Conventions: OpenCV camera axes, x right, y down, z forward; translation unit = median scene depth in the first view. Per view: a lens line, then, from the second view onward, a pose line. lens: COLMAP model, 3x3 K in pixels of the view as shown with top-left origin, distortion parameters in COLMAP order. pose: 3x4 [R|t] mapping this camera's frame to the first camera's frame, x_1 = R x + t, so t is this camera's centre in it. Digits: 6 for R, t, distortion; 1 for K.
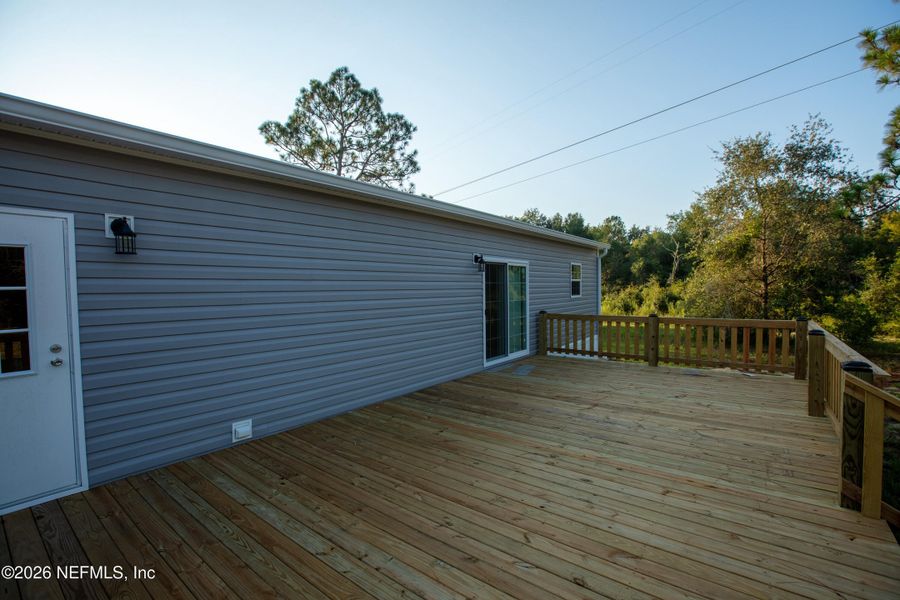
lens RADIAL K [[409.6, 0, 450.0], [0, 409.6, 300.0], [0, 0, 1]] dist [-0.050098, 0.015919]
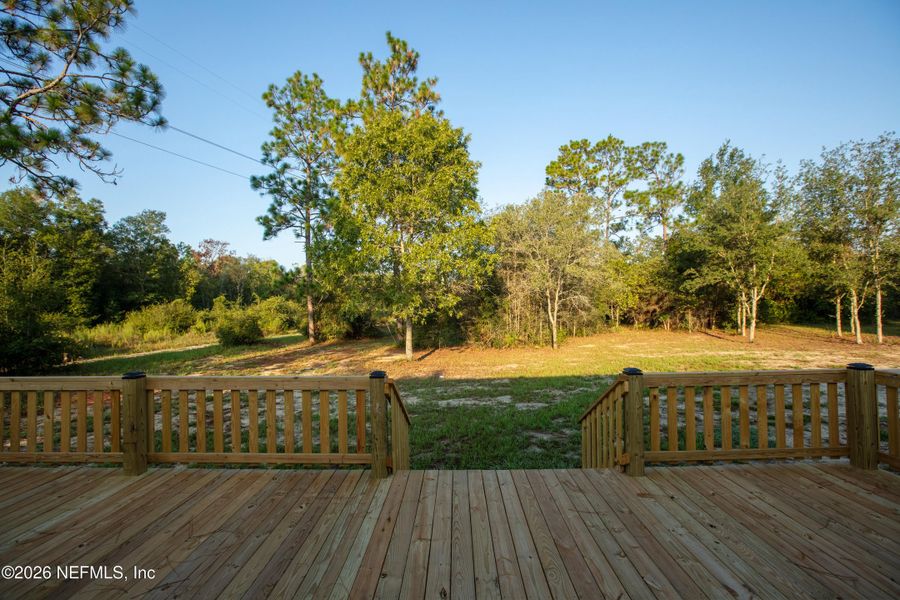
lens RADIAL K [[409.6, 0, 450.0], [0, 409.6, 300.0], [0, 0, 1]] dist [-0.050098, 0.015919]
pose [[-0.600823, 0.049348, 0.797858, -0.174709], [0.044023, 0.998621, -0.028614, -0.024653], [-0.798169, 0.017932, -0.602166, 1.013595]]
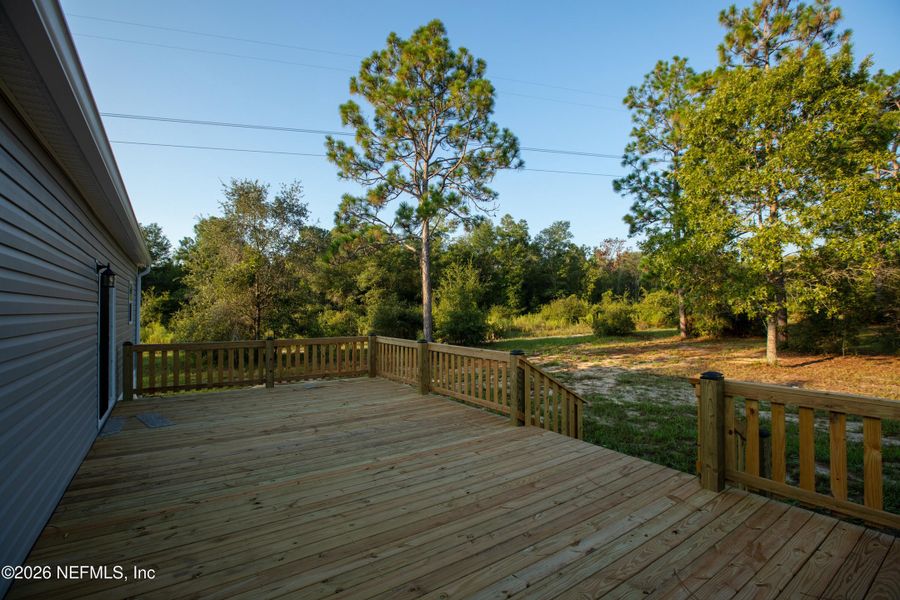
lens RADIAL K [[409.6, 0, 450.0], [0, 409.6, 300.0], [0, 0, 1]] dist [-0.050098, 0.015919]
pose [[0.294155, 0.036702, 0.955053, -0.619783], [0.022839, 0.998707, -0.045414, -0.004963], [-0.955485, 0.035172, 0.292937, 0.435921]]
